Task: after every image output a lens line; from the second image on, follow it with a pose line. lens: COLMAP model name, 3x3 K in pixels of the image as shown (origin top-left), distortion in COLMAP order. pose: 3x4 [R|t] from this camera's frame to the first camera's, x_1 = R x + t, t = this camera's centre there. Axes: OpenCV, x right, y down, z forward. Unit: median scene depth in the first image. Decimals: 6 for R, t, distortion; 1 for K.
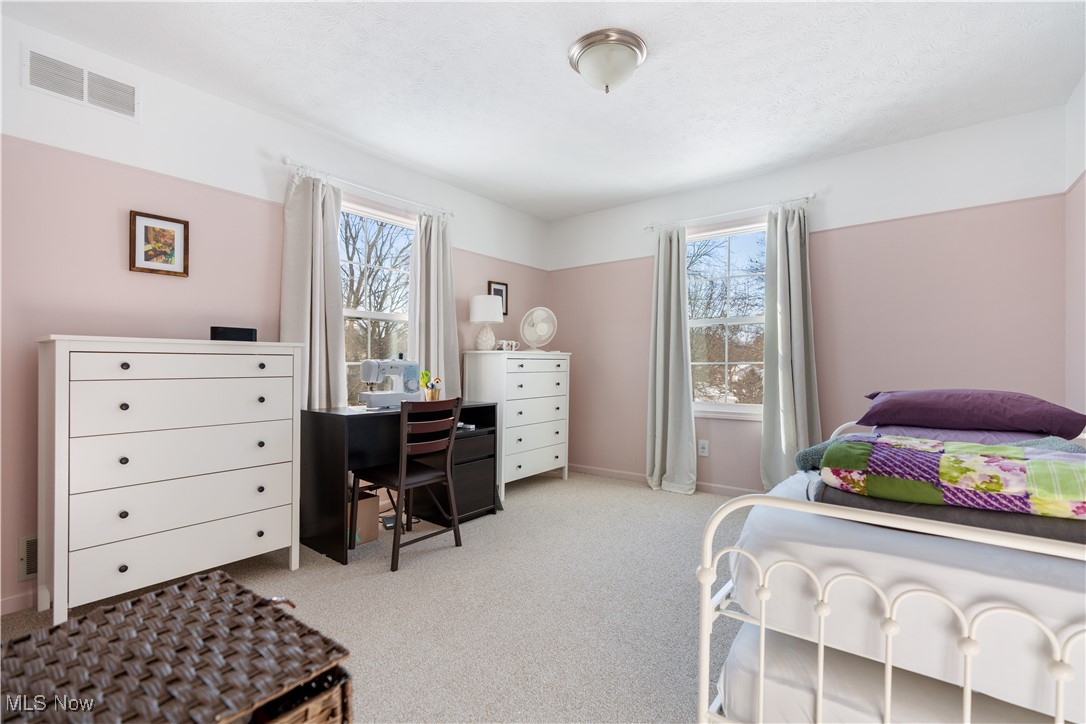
lens RADIAL K [[503.6, 0, 442.0], [0, 503.6, 374.4], [0, 0, 1]] dist [0.031665, -0.000051]
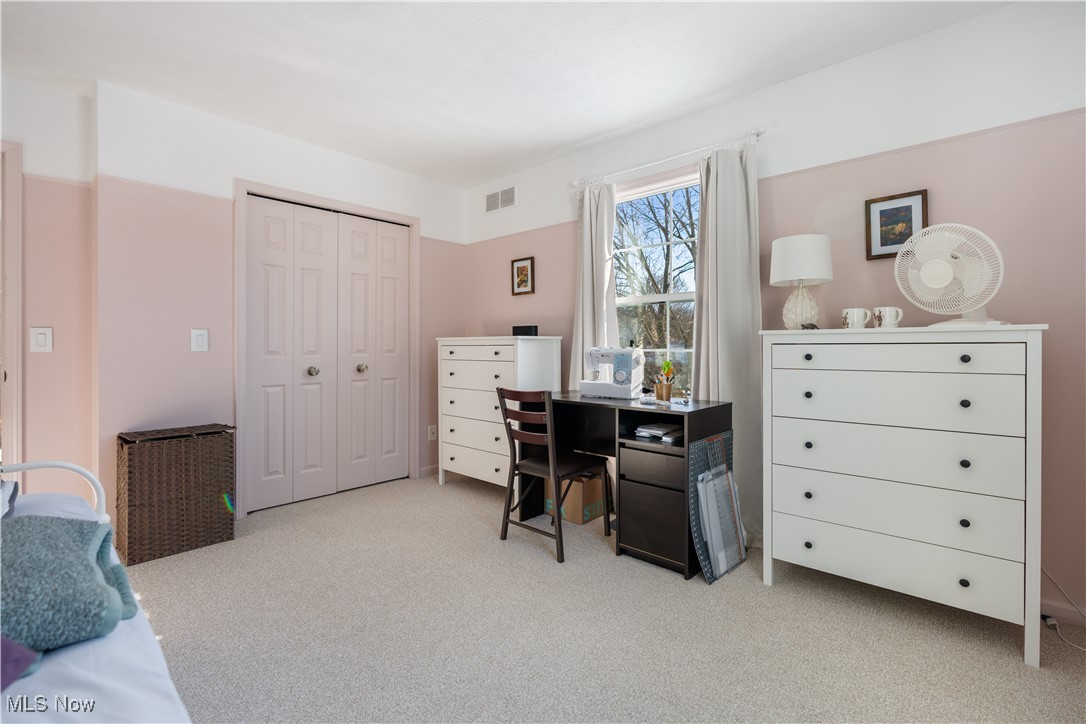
lens RADIAL K [[498.4, 0, 543.1], [0, 498.4, 345.0], [0, 0, 1]] dist [0.000378, -0.000019]
pose [[0.035051, -0.015238, -0.999269, 0.889106], [-0.026964, 0.999505, -0.016188, -0.017432], [0.999022, 0.027511, 0.034622, 0.919684]]
